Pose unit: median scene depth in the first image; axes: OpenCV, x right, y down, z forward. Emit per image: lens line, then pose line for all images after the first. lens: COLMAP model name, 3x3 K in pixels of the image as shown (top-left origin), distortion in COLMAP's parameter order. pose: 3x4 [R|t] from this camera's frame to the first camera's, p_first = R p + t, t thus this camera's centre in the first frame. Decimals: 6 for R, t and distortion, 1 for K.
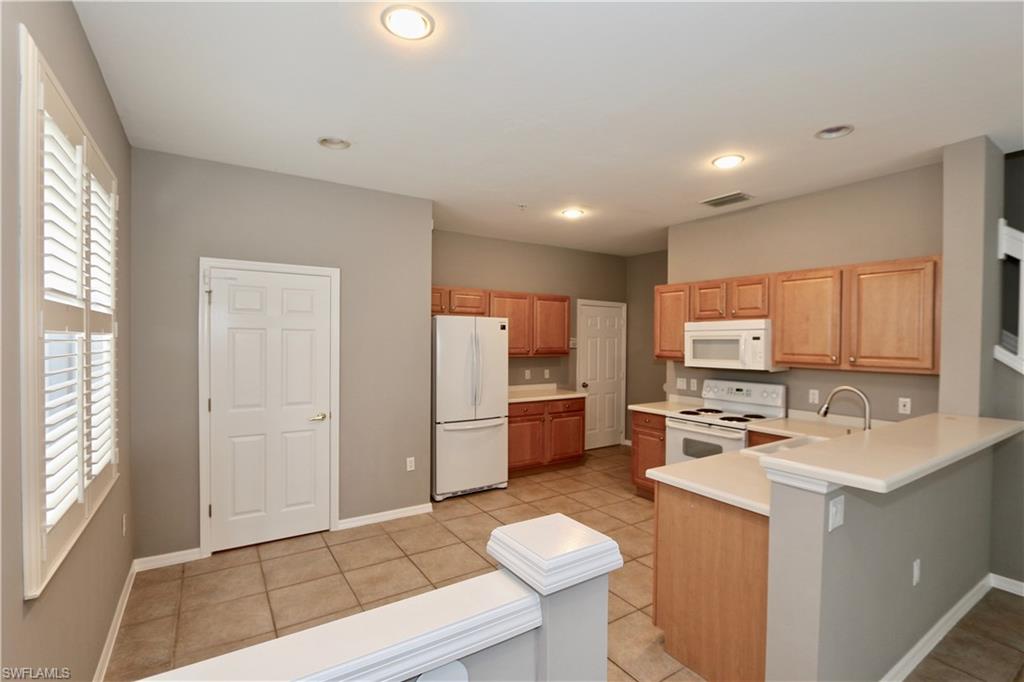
lens RADIAL K [[469.2, 0, 512.4], [0, 469.2, 347.2], [0, 0, 1]] dist [-0.014805, 0.000943]
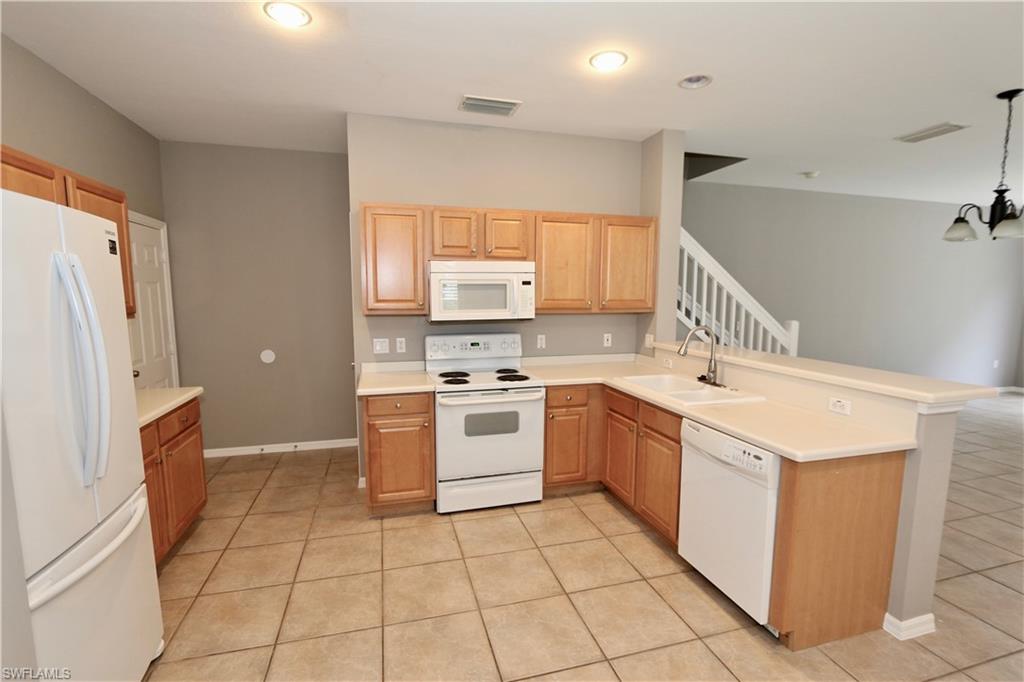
lens RADIAL K [[469.2, 0, 512.4], [0, 469.2, 347.2], [0, 0, 1]] dist [-0.014805, 0.000943]
pose [[0.300137, -0.119252, 0.946413, -0.308870], [0.017062, 0.992667, 0.119669, -0.004554], [-0.953744, -0.019769, 0.299970, 0.684172]]
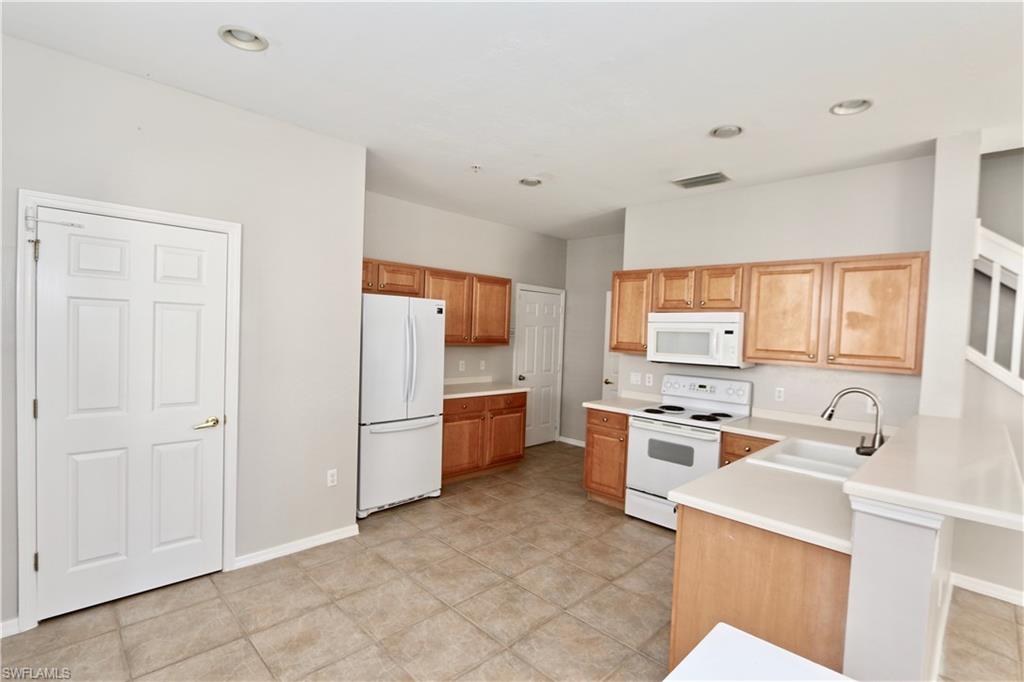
lens RADIAL K [[478.9, 0, 512.0], [0, 478.9, 347.1], [0, 0, 1]] dist [-0.014422, 0.001044]
pose [[0.978182, 0.020292, 0.206755, -0.088536], [-0.025656, 0.999399, 0.023295, -0.000055], [-0.206158, -0.028091, 0.978115, 0.144540]]
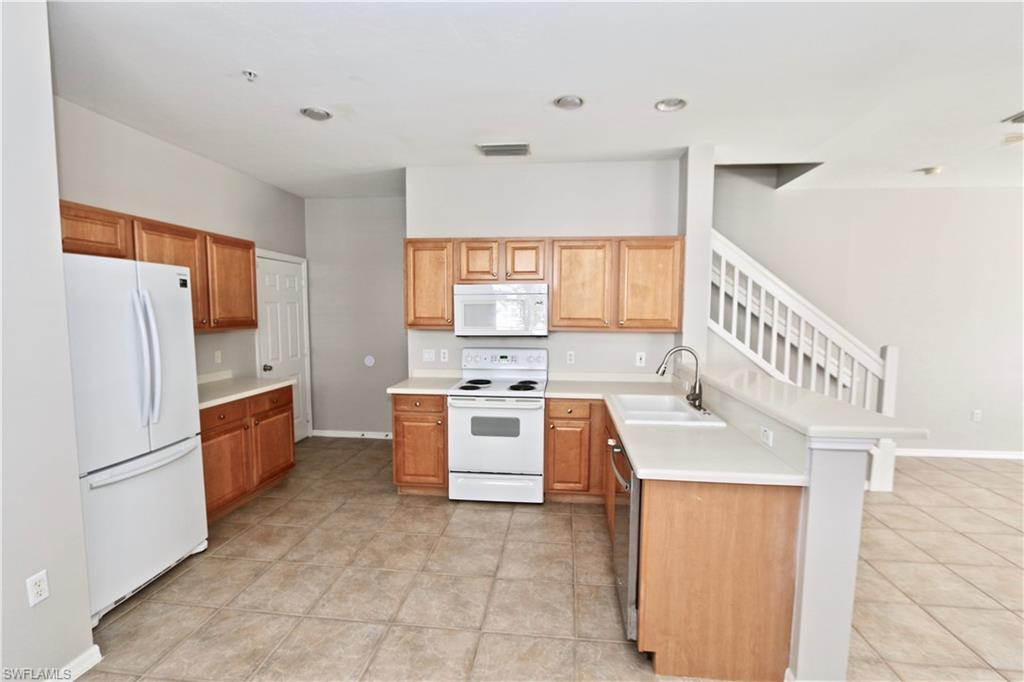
lens RADIAL K [[469.2, 0, 512.4], [0, 469.2, 347.2], [0, 0, 1]] dist [-0.014805, 0.000943]
pose [[0.635190, -0.069258, 0.769245, -0.245456], [0.013968, 0.996839, 0.078215, -0.003888], [-0.772230, -0.038937, 0.634149, 0.379466]]
